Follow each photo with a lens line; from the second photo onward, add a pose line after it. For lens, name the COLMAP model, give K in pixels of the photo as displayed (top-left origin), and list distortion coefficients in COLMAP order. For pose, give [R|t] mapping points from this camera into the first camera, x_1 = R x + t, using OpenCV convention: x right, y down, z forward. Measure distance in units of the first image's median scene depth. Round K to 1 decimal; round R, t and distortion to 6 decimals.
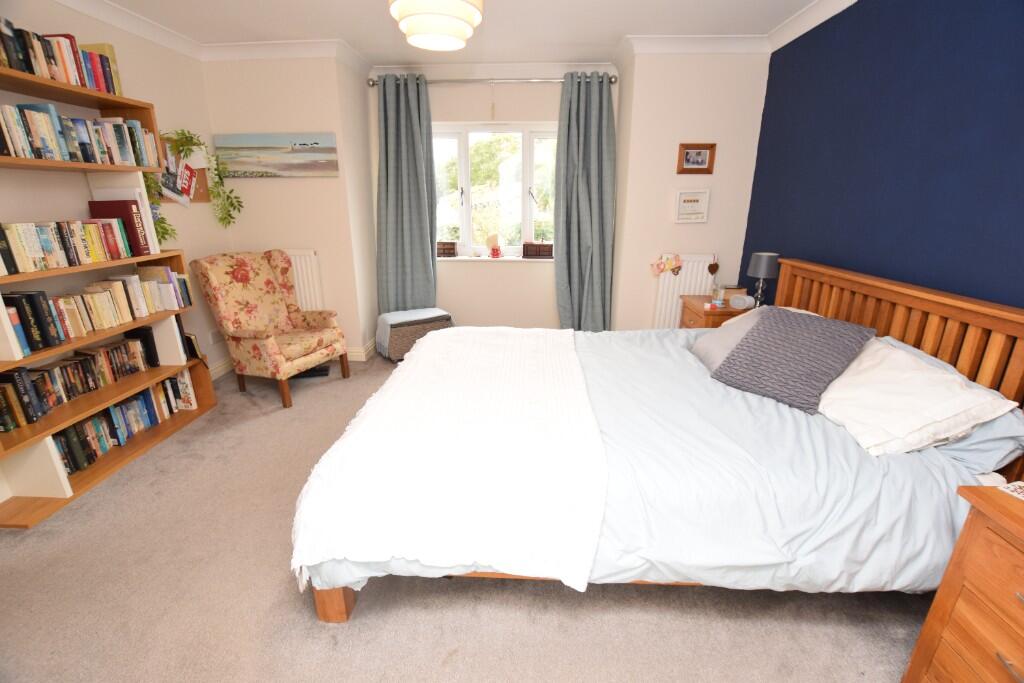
lens RADIAL K [[447.0, 0, 513.4], [0, 447.0, 342.9], [0, 0, 1]] dist [-0.027803, 0.001277]
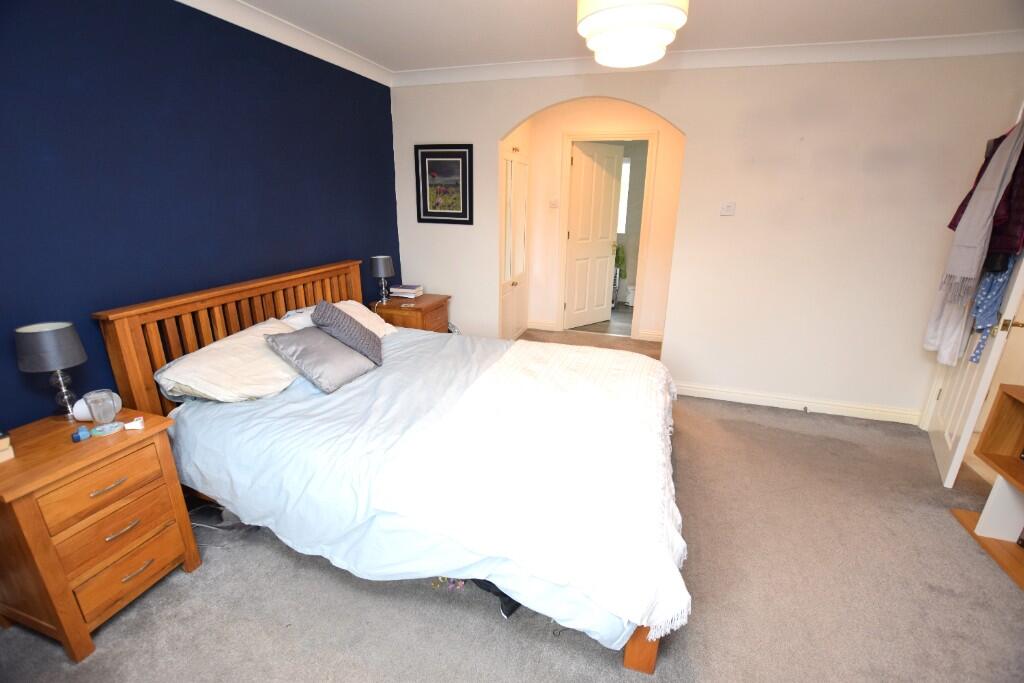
lens RADIAL K [[447.0, 0, 513.7], [0, 447.0, 342.7], [0, 0, 1]] dist [-0.027803, 0.001277]
pose [[-0.969681, -0.081681, 0.230318, -0.183134], [0.067950, 0.815196, 0.575186, -0.744796], [-0.234736, 0.573397, -0.784930, 2.123588]]
